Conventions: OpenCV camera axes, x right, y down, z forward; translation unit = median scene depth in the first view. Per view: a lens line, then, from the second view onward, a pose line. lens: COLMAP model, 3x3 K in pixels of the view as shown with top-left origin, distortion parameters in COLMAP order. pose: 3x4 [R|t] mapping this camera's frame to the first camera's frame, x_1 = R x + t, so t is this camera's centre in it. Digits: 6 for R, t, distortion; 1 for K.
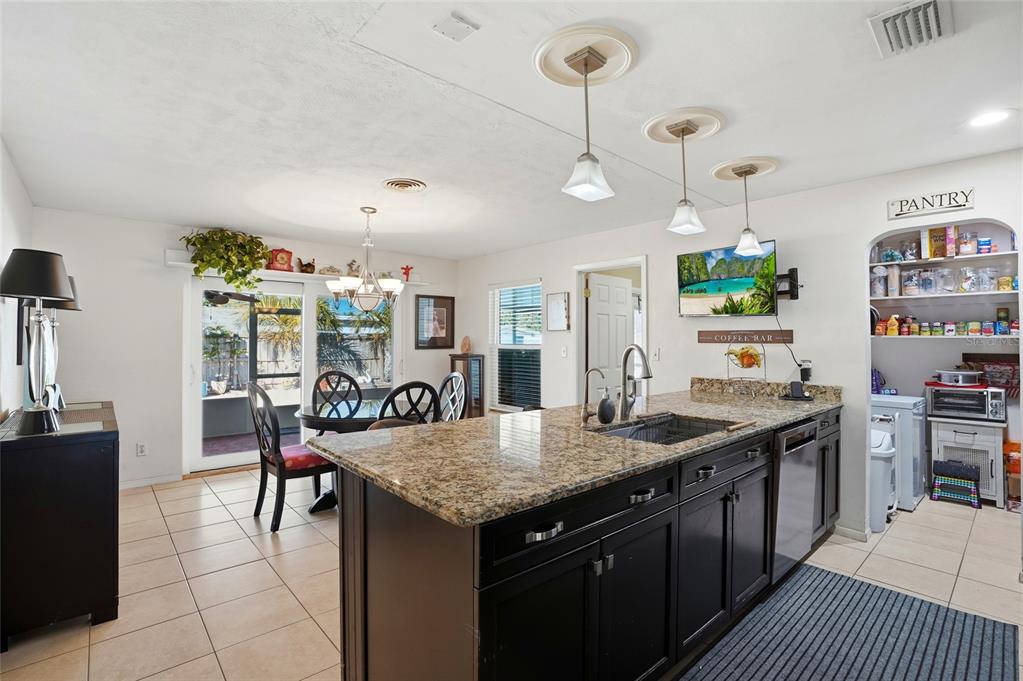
lens RADIAL K [[474.0, 0, 511.5], [0, 474.0, 340.5], [0, 0, 1]] dist [-0.003428, -0.000265]
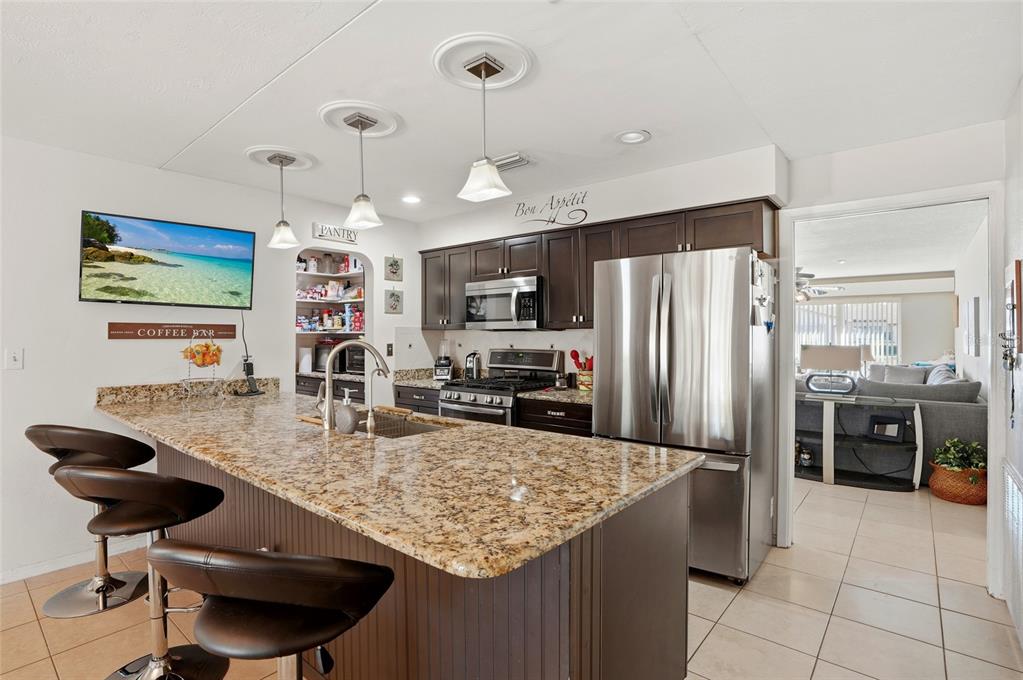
lens RADIAL K [[494.6, 0, 511.5], [0, 494.6, 340.0], [0, 0, 1]] dist [-0.000907, -0.000155]
pose [[-0.116122, -0.012076, 0.993161, -0.479351], [0.001725, 0.999922, 0.012360, -0.001768], [-0.993233, 0.003149, -0.116093, 0.550201]]
